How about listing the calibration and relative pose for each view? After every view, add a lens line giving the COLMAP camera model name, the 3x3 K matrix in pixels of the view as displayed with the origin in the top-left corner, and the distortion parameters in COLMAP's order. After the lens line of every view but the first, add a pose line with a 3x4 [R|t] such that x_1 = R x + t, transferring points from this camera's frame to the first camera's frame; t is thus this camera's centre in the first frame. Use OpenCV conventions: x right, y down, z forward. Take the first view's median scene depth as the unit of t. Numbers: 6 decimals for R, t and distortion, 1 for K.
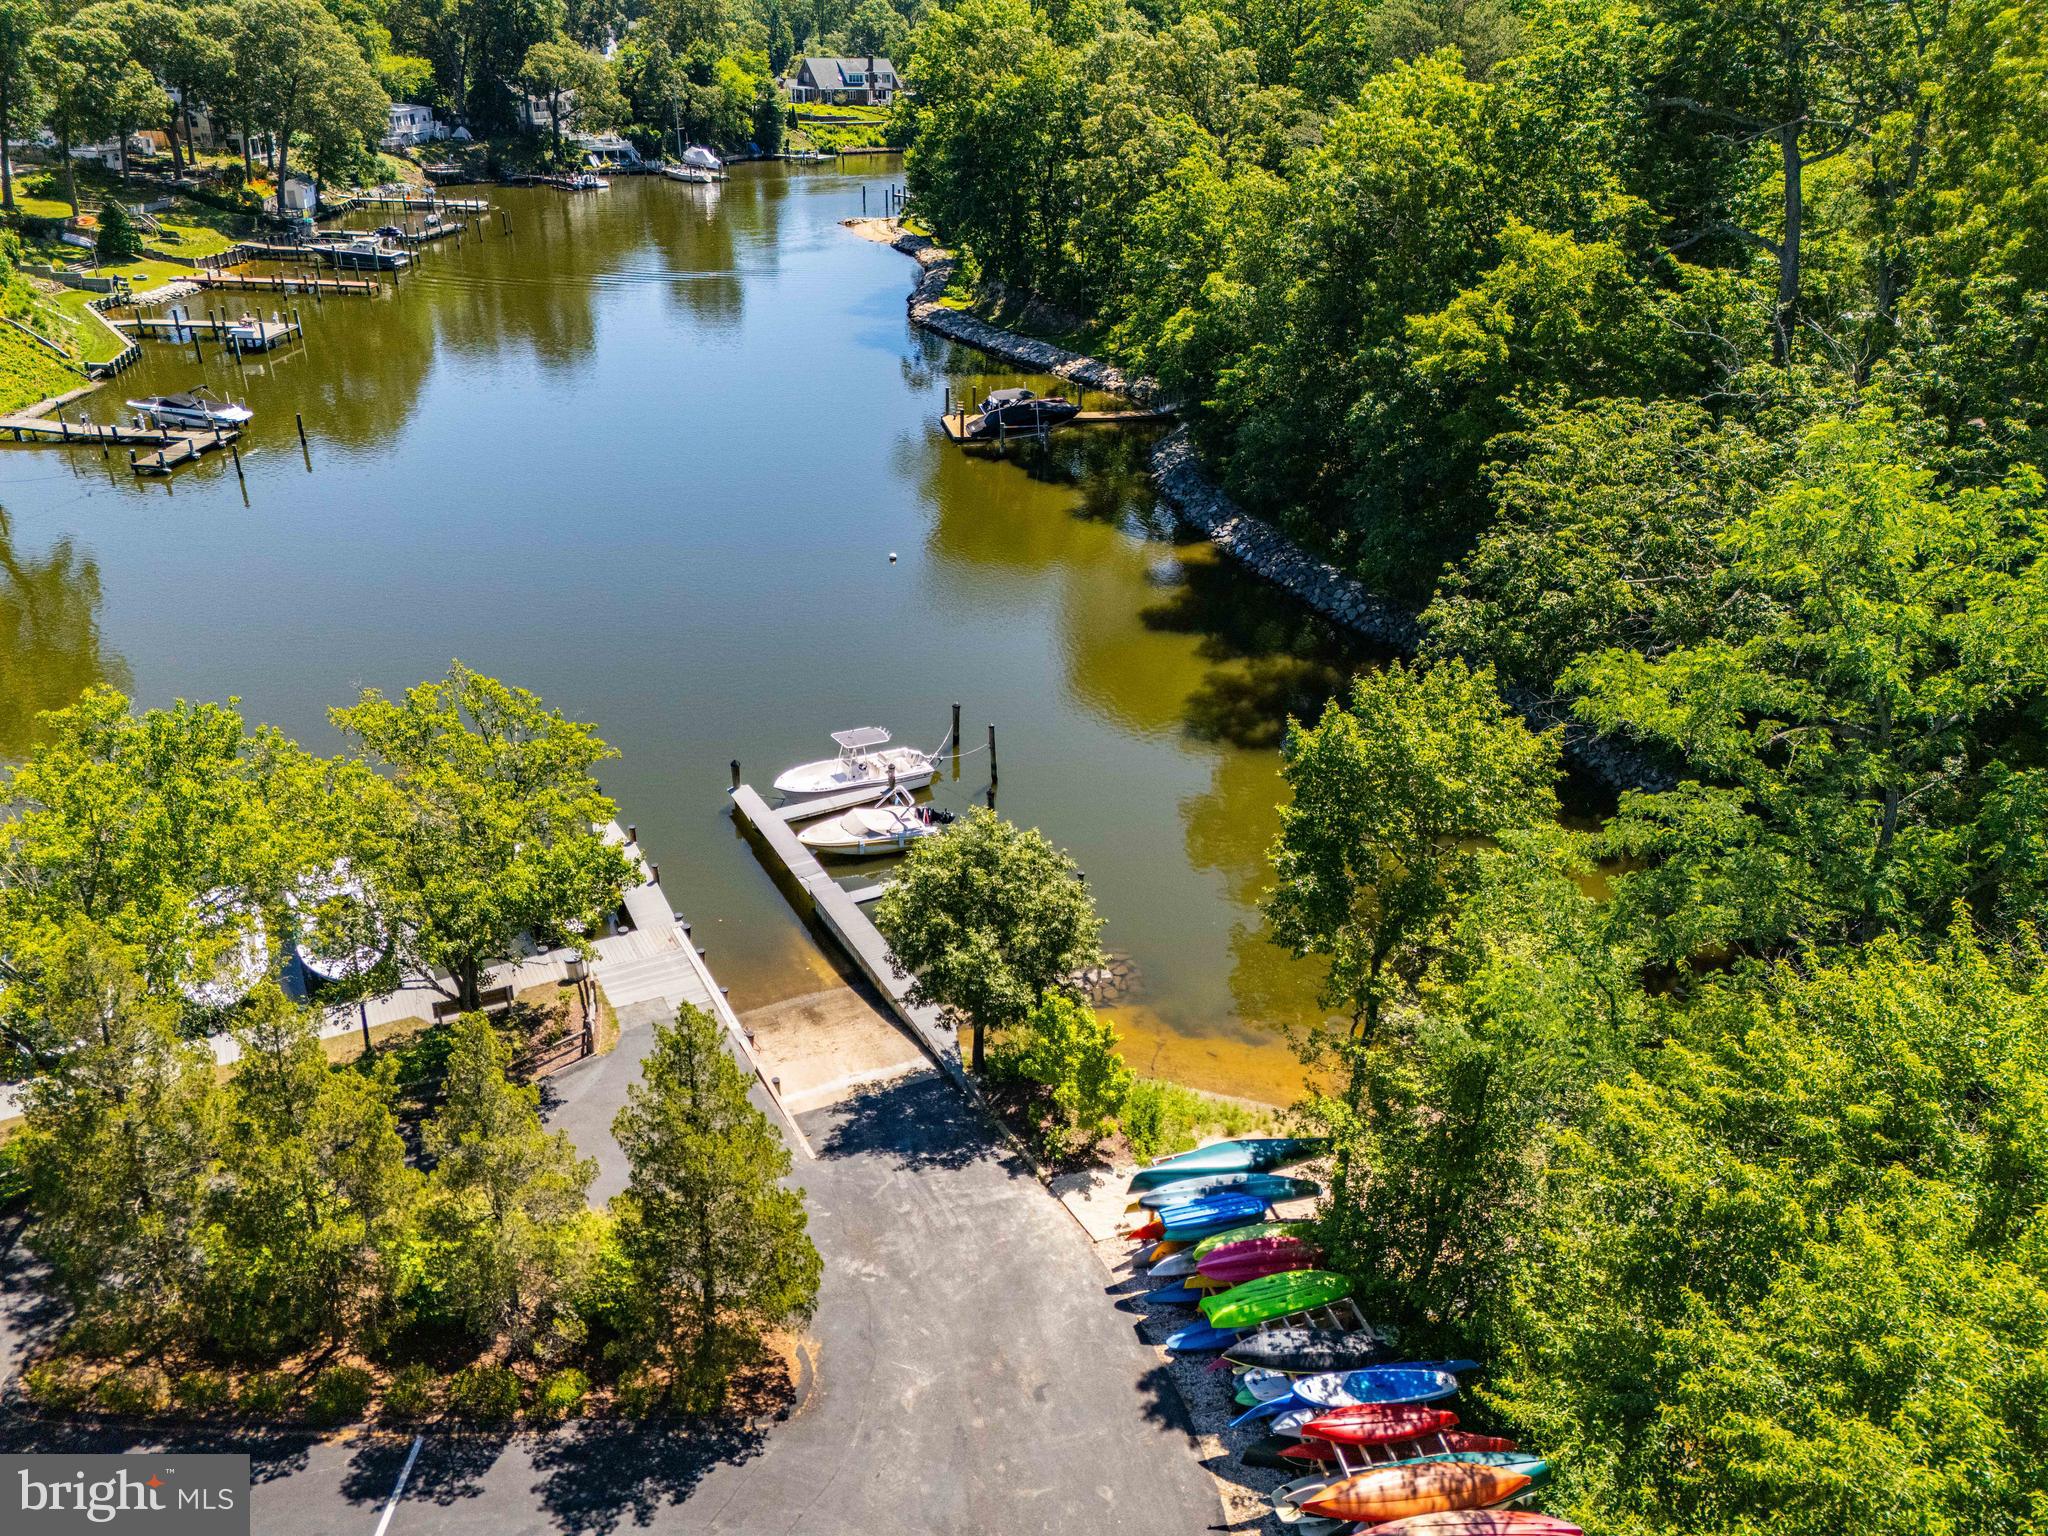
lens RADIAL K [[1516.4, 0, 1022.8], [0, 1516.4, 745.1], [0, 0, 1]] dist [0.085415, -0.083840]
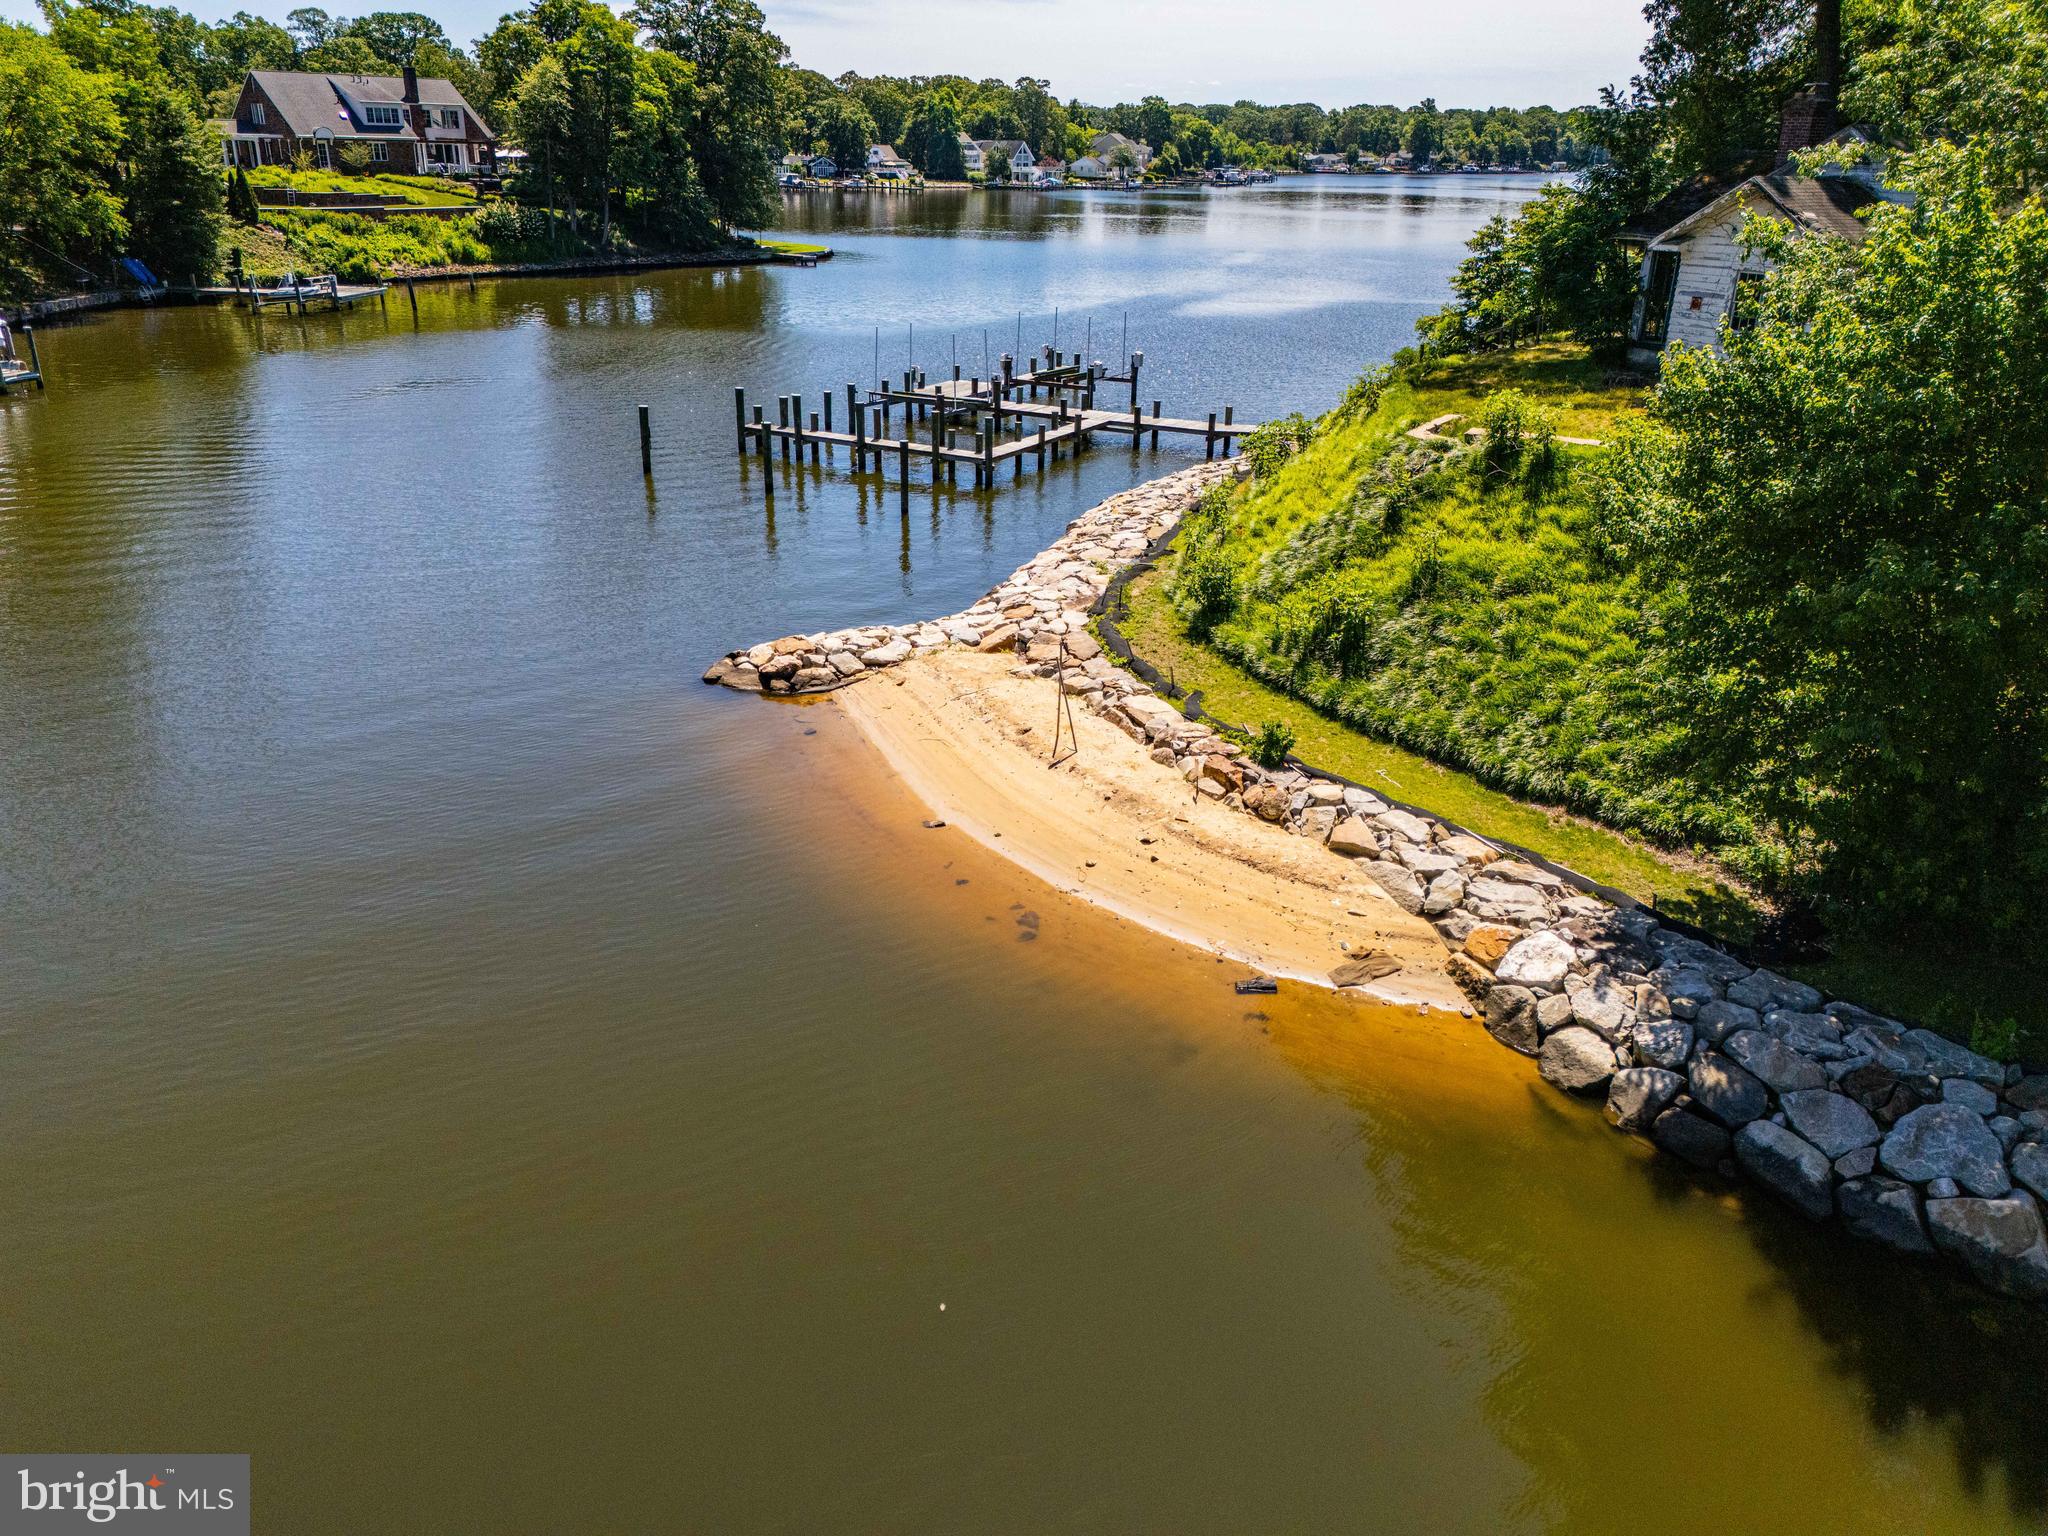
lens RADIAL K [[1499.6, 0, 1024.0], [0, 1499.6, 768.0], [0, 0, 1]] dist [0.081423, -0.074964]
pose [[0.945110, -0.130402, 0.299602, -0.103665], [0.145739, 0.988888, -0.029326, -0.239190], [-0.292449, 0.071380, 0.953613, 0.620041]]
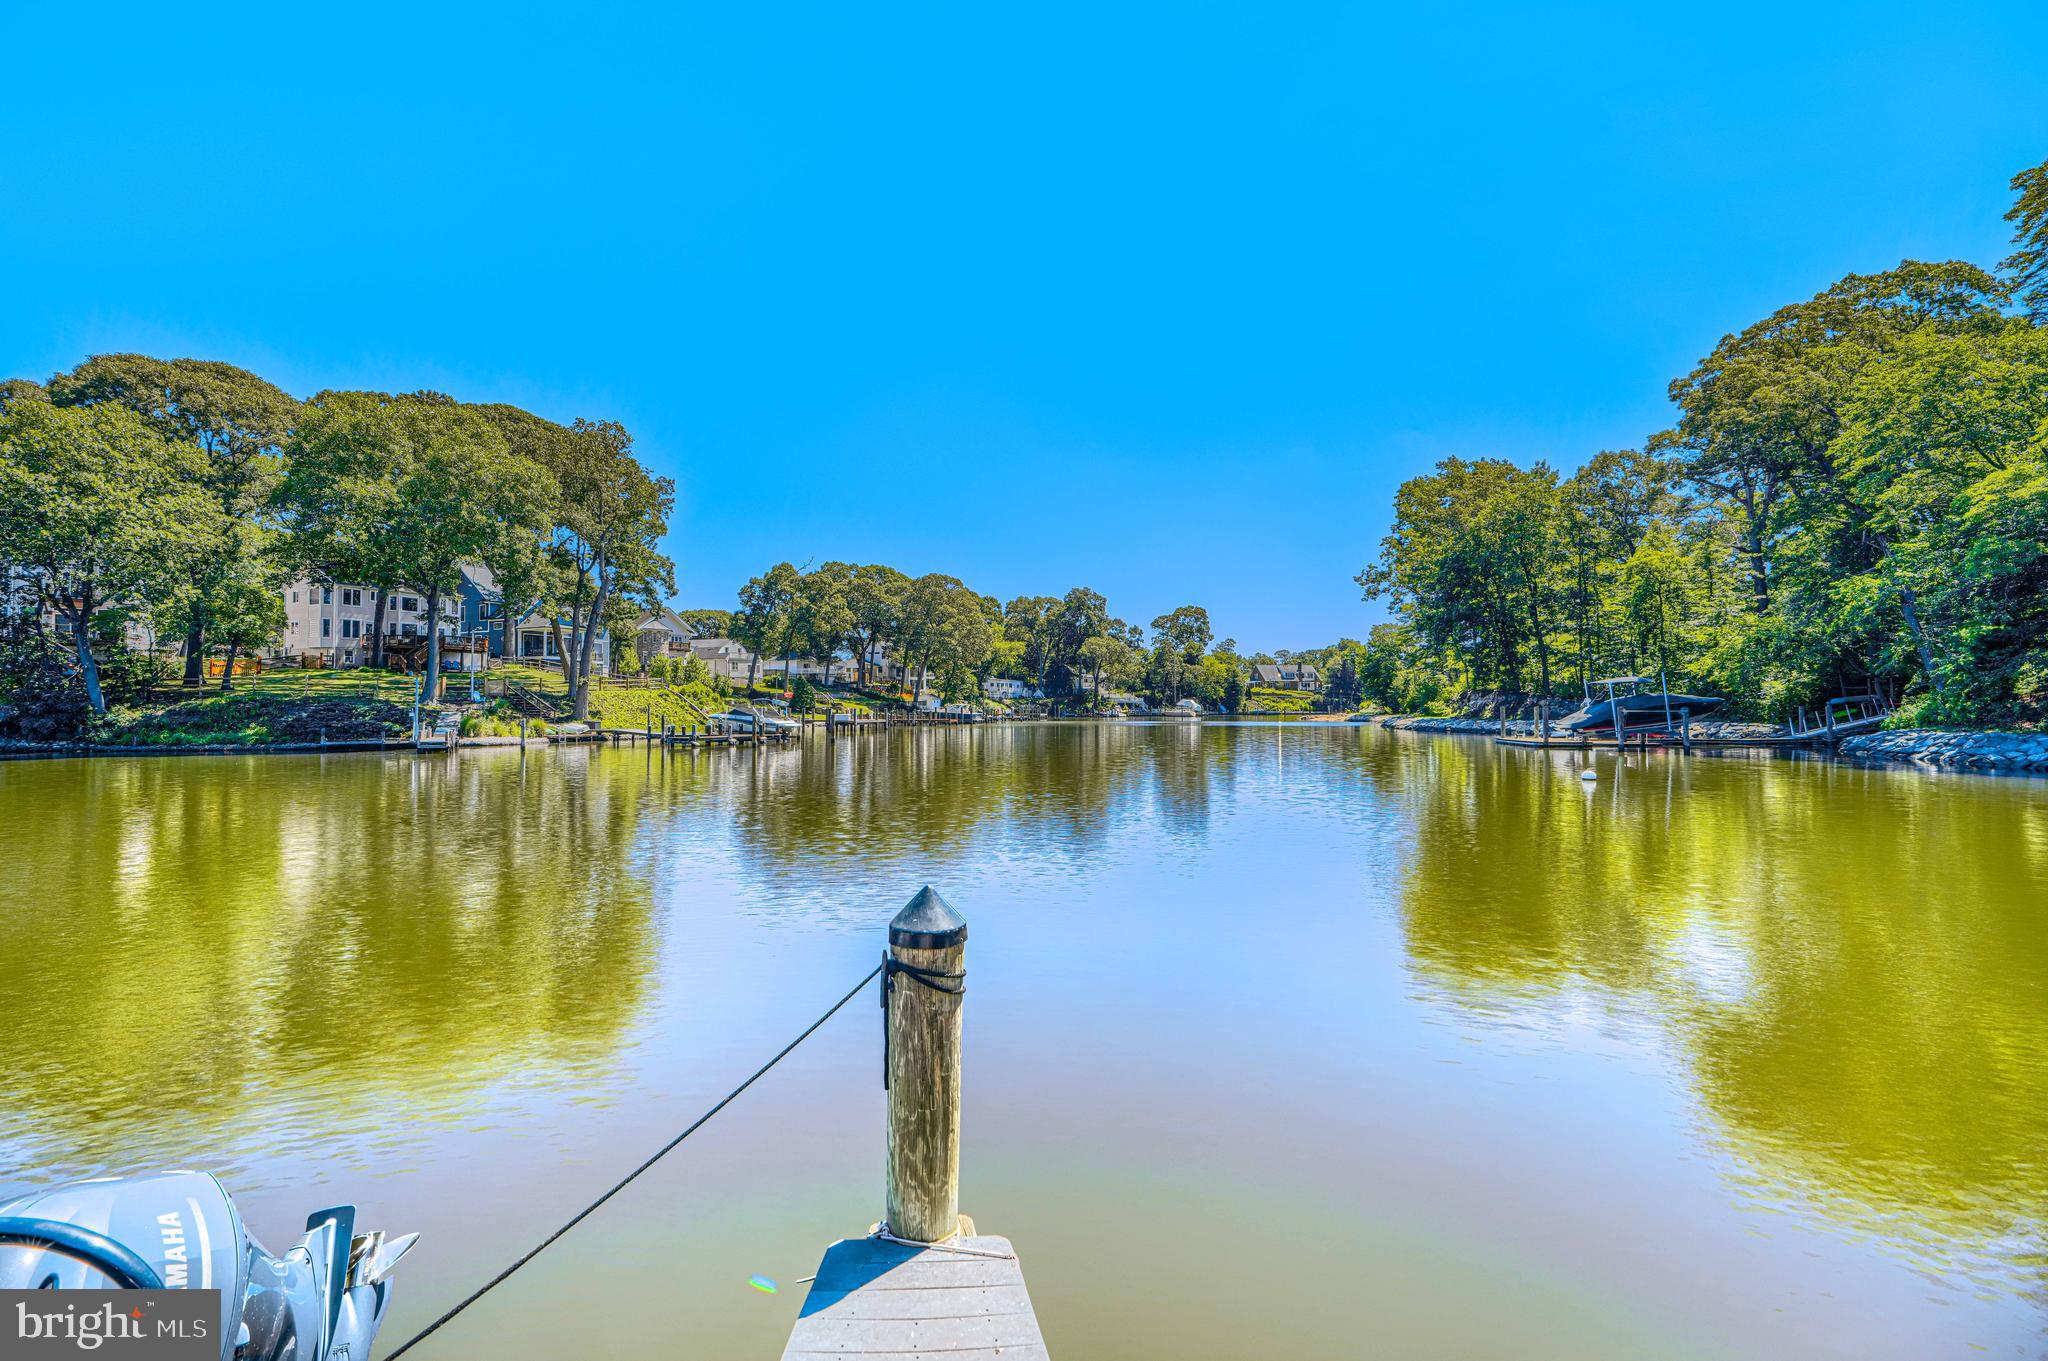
lens RADIAL K [[922.2, 0, 1024.0], [0, 922.2, 680.5], [0, 0, 1]] dist [-0.000101, -0.000548]
pose [[0.939168, -0.034479, -0.341722, -0.050934], [-0.128187, 0.887866, -0.441885, 0.006627], [0.318639, 0.458809, 0.829436, 0.190758]]
